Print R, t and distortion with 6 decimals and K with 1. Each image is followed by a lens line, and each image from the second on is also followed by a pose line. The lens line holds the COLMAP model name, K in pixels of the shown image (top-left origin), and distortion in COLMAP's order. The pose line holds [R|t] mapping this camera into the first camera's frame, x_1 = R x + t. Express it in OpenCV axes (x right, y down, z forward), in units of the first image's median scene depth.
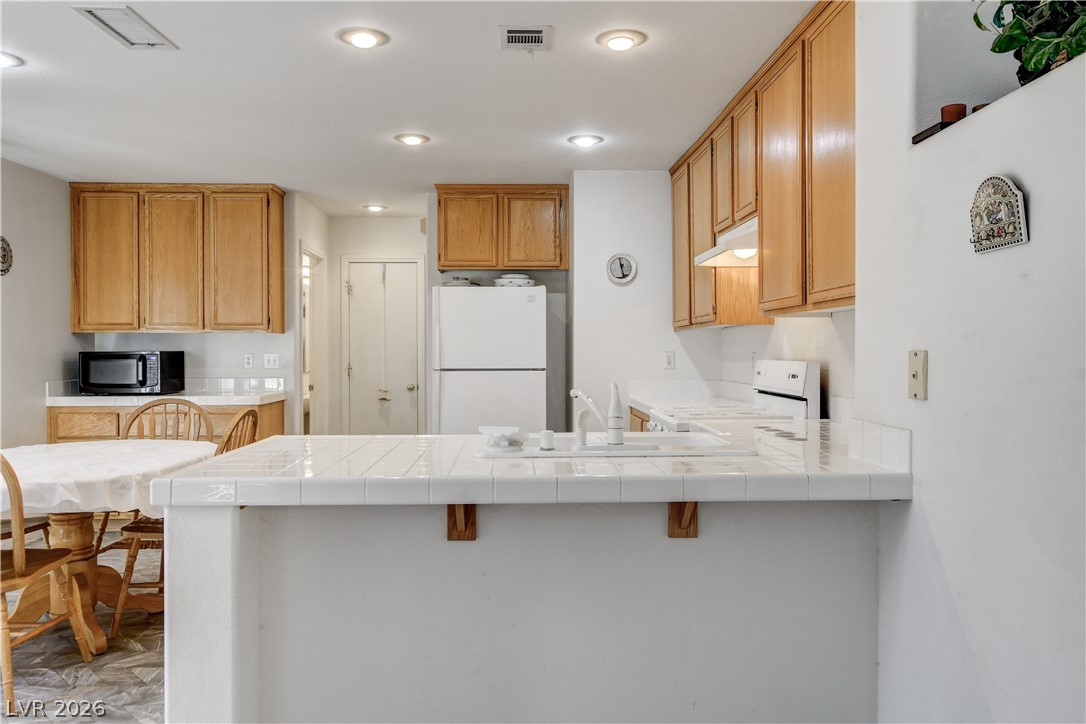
lens RADIAL K [[777.4, 0, 543.0], [0, 777.4, 362.0], [0, 0, 1]] dist [0.082047, -0.000310]
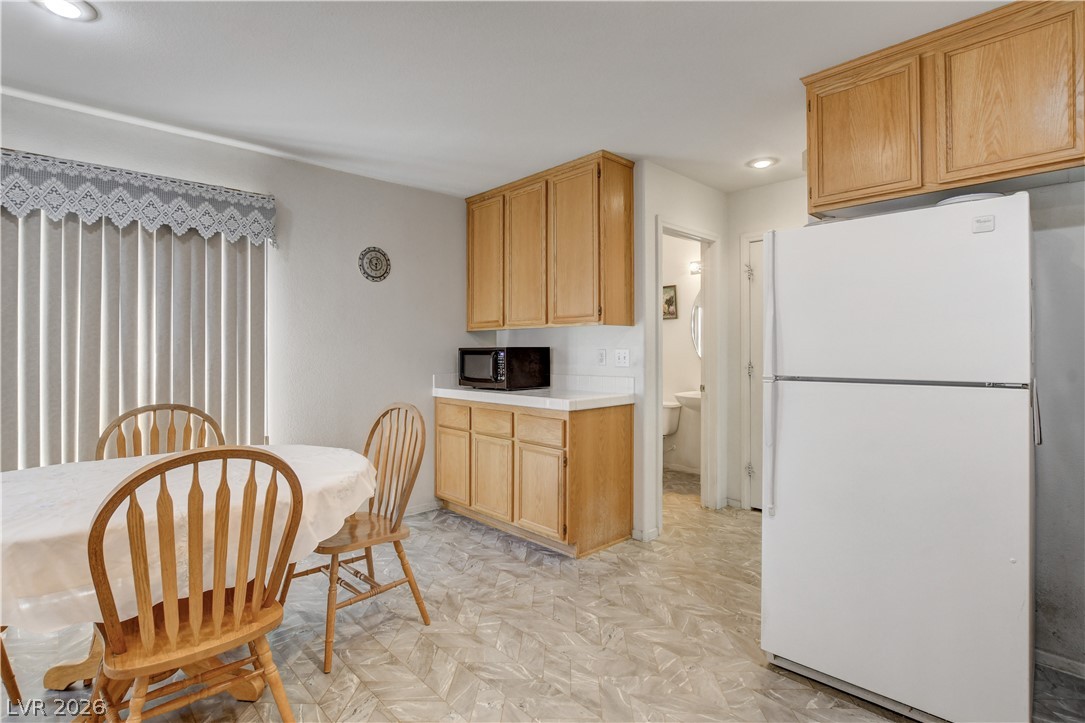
lens RADIAL K [[527.3, 0, 541.6], [0, 527.3, 348.0], [0, 0, 1]] dist [-0.020028, 0.000453]
pose [[0.662402, -0.002279, -0.749145, 0.036513], [-0.008565, 0.999907, -0.010615, -0.005729], [0.749100, 0.013447, 0.662321, 0.572467]]
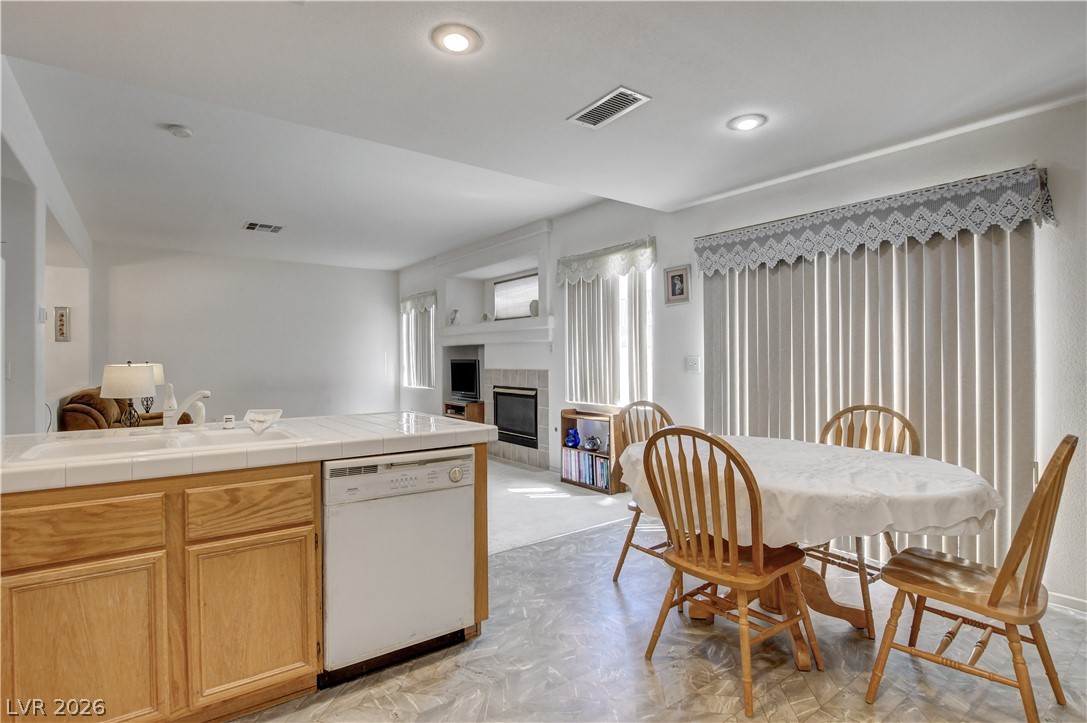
lens RADIAL K [[537.2, 0, 542.0], [0, 537.2, 358.3], [0, 0, 1]] dist [-0.028847, -0.000033]
pose [[-0.824762, 0.005158, -0.565457, 0.031773], [-0.000239, 0.999955, 0.009471, -0.008674], [0.565481, 0.007946, -0.824723, 0.838737]]
